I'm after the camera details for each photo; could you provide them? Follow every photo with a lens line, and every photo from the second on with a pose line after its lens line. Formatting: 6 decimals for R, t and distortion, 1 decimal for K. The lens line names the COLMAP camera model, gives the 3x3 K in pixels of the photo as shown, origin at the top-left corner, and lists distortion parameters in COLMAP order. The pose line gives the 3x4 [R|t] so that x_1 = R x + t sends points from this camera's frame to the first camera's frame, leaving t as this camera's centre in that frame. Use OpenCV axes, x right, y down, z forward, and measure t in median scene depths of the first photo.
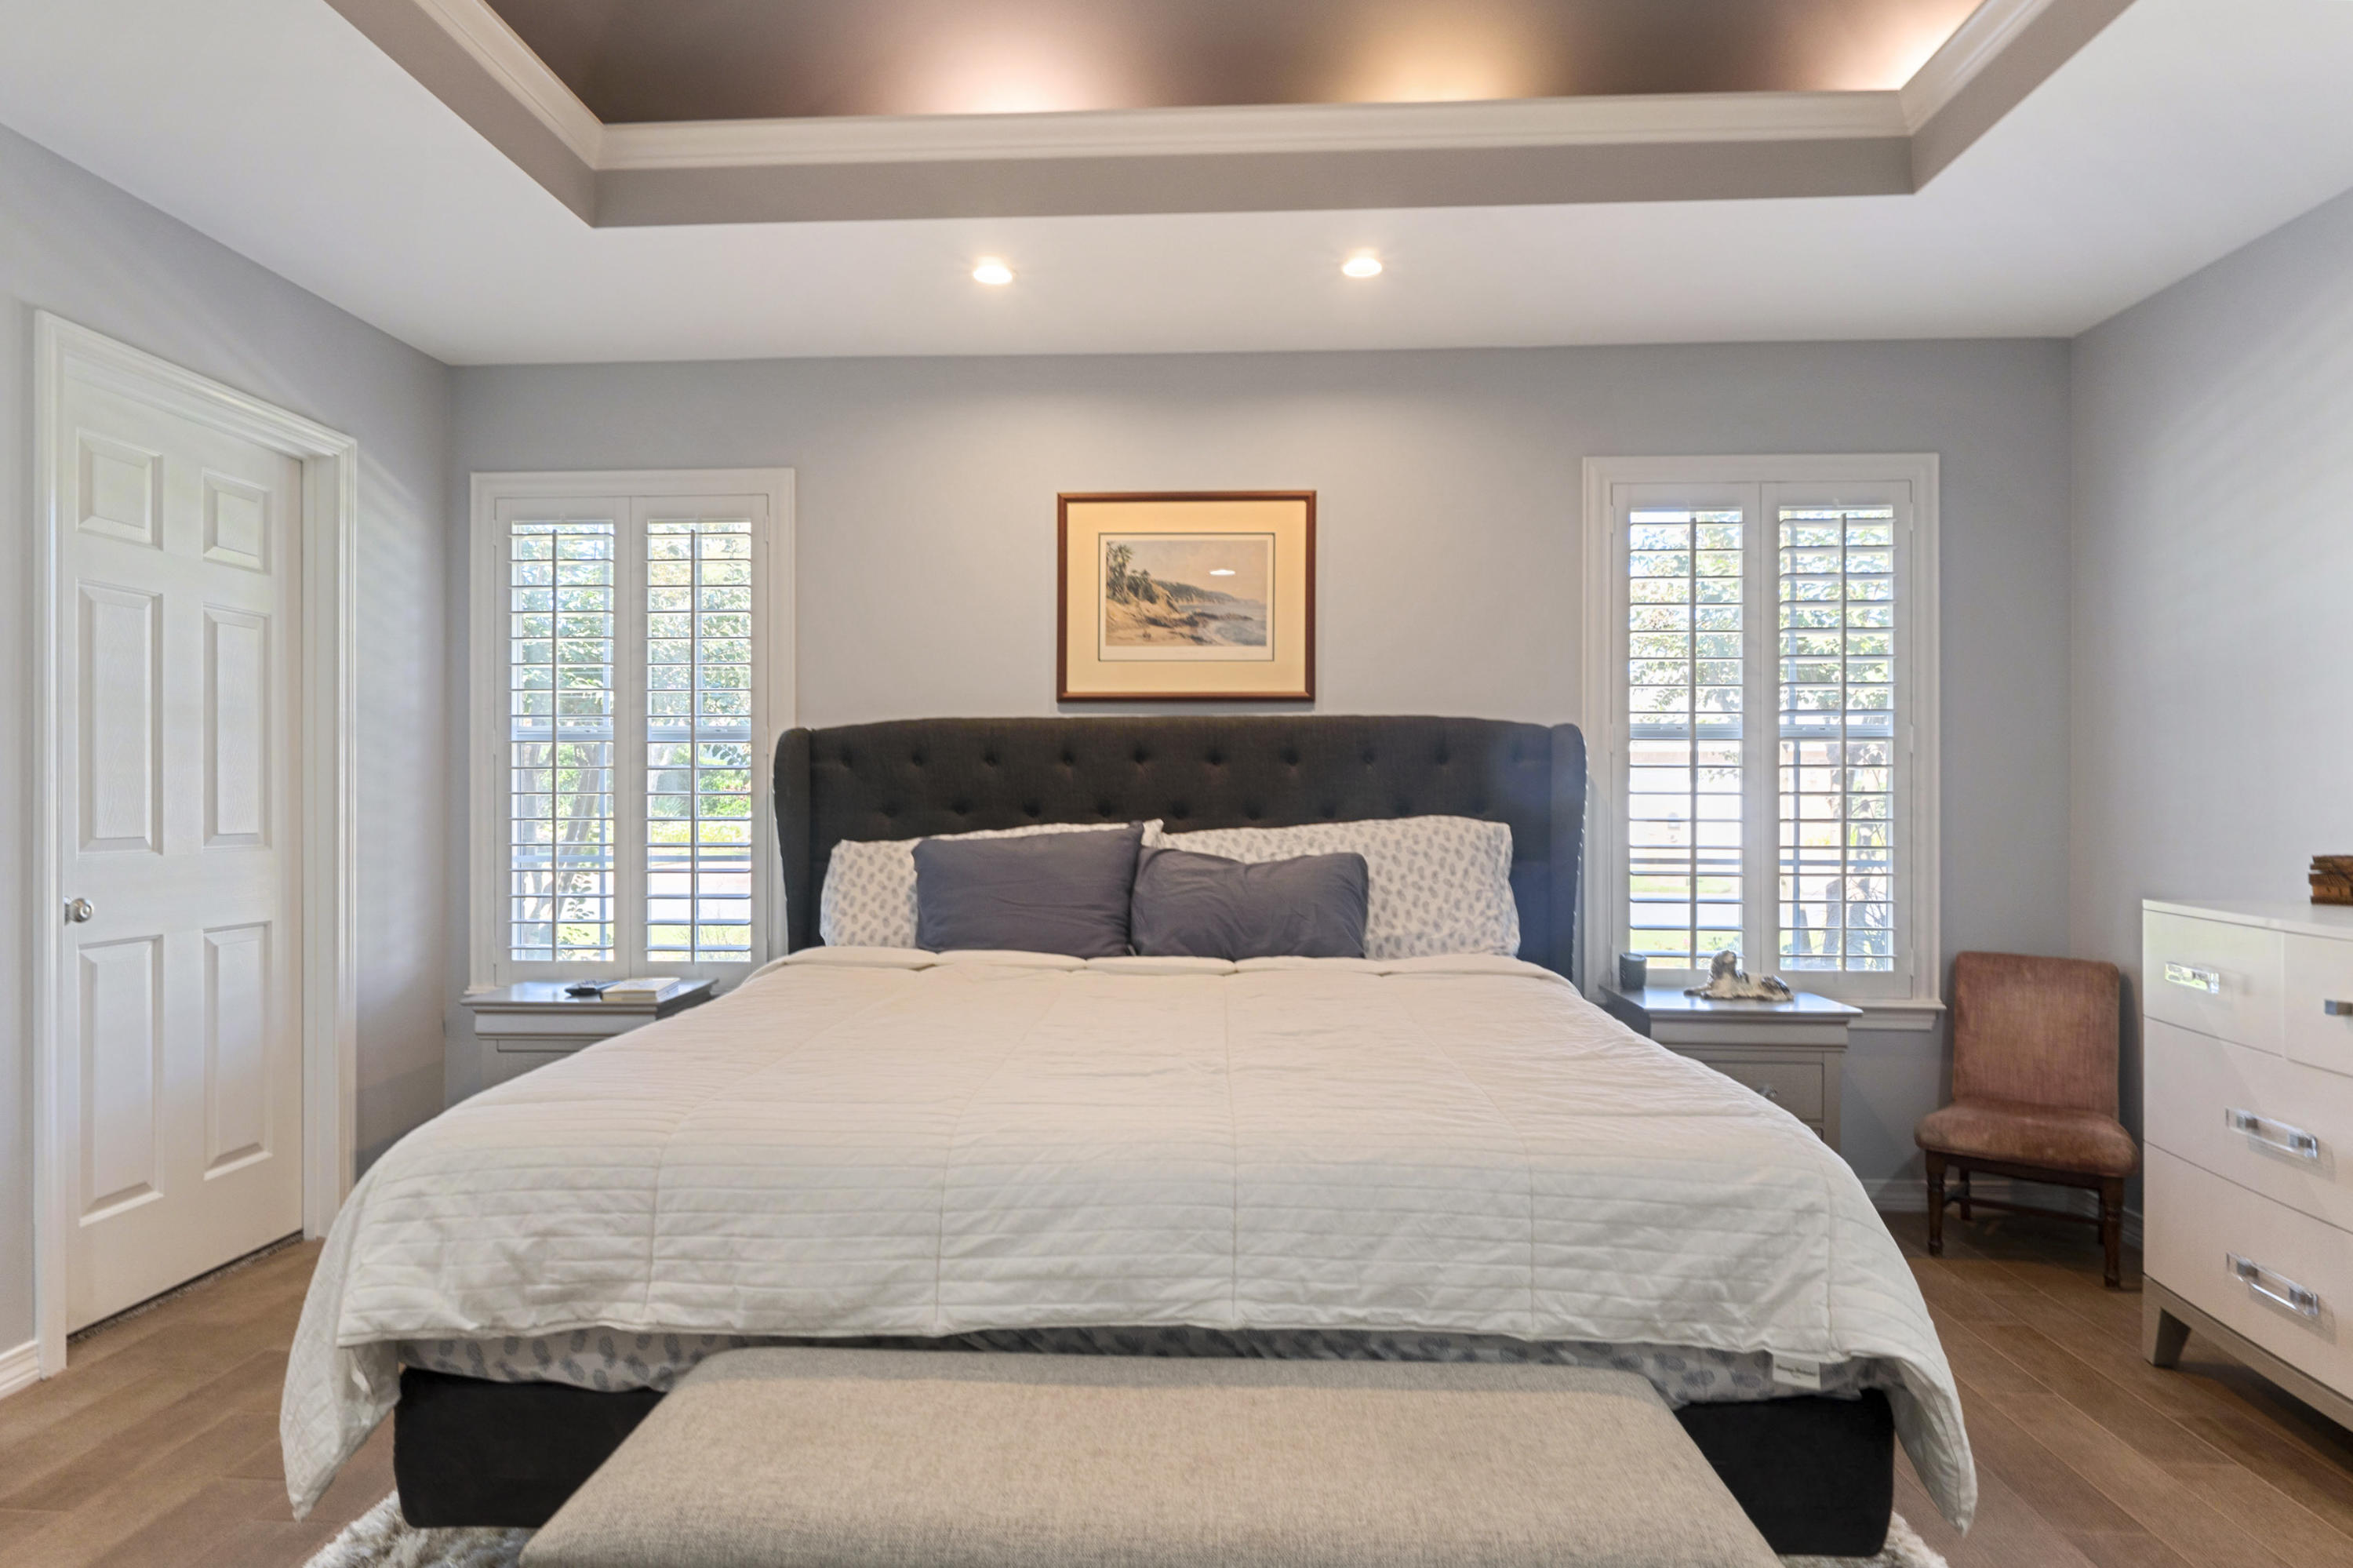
lens RADIAL K [[1265.4, 0, 1176.5], [0, 1265.4, 784.0], [0, 0, 1]] dist [-0.003125, -0.001518]
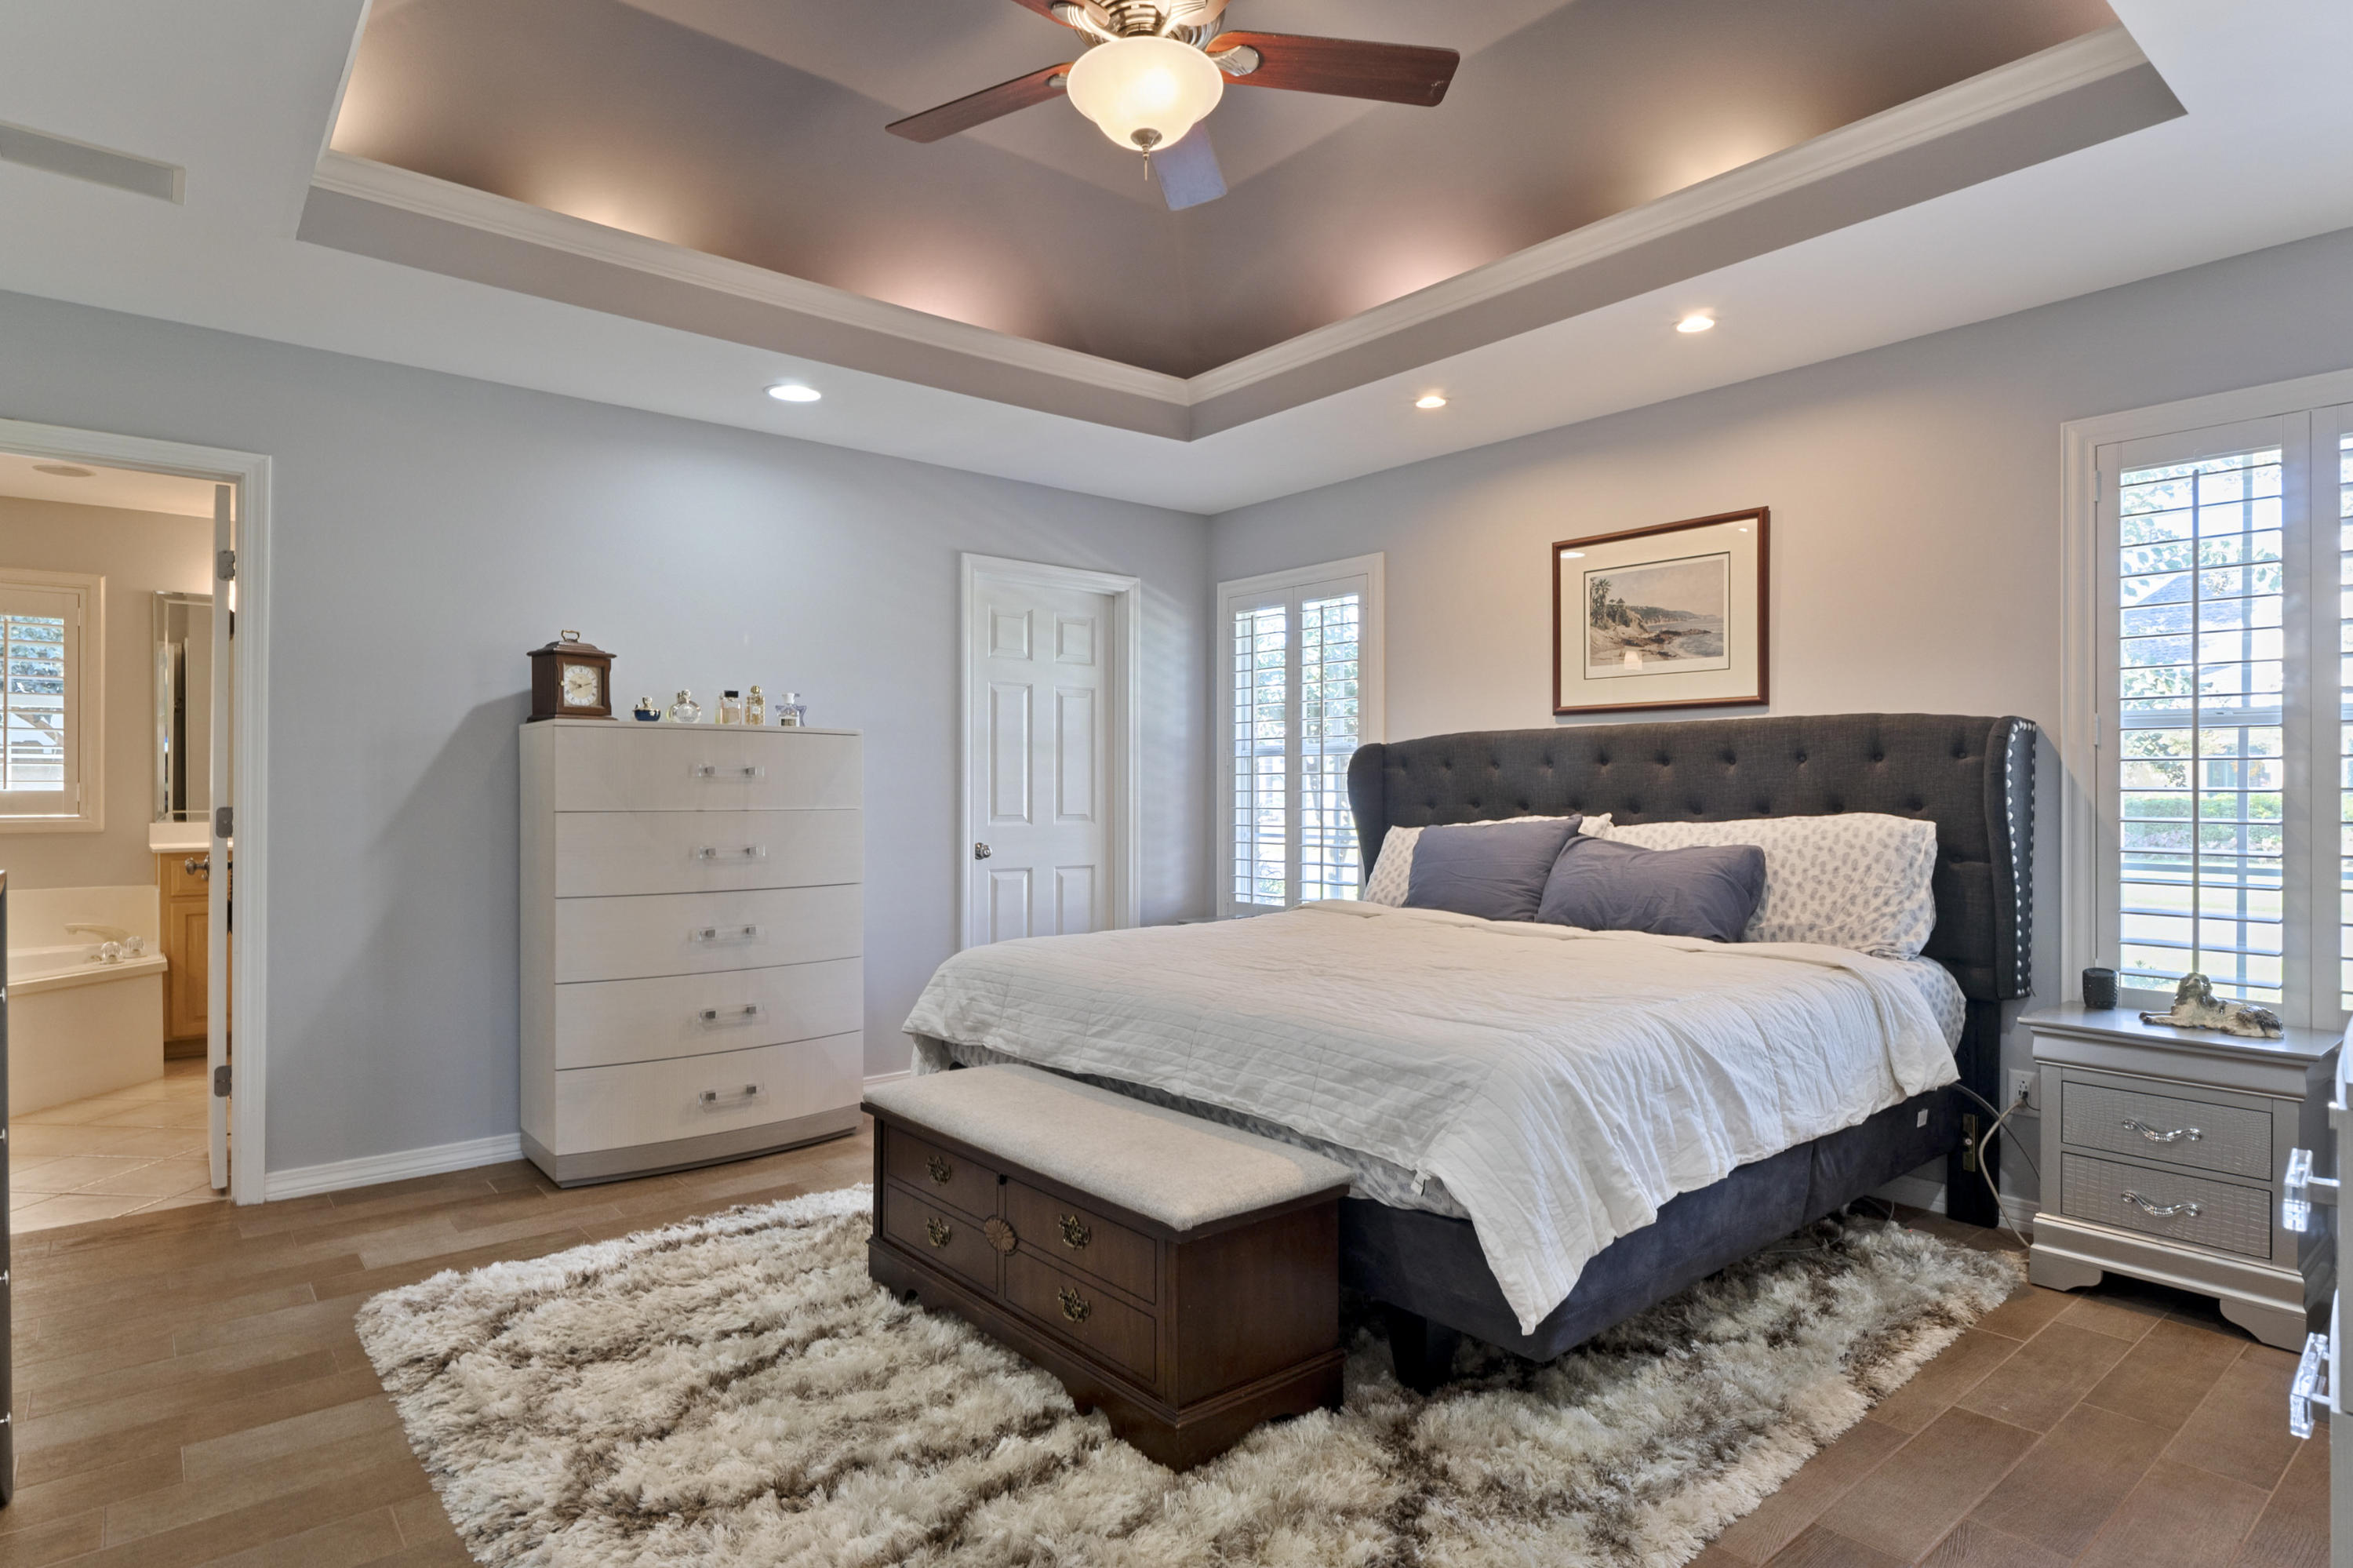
lens RADIAL K [[1260.6, 0, 1184.2], [0, 1260.6, 759.6], [0, 0, 1]] dist [-0.001378, -0.000288]
pose [[0.686486, -0.018803, -0.726900, 0.585779], [0.007522, 0.999796, -0.018759, -0.002683], [0.727104, 0.007410, 0.686487, -0.091780]]
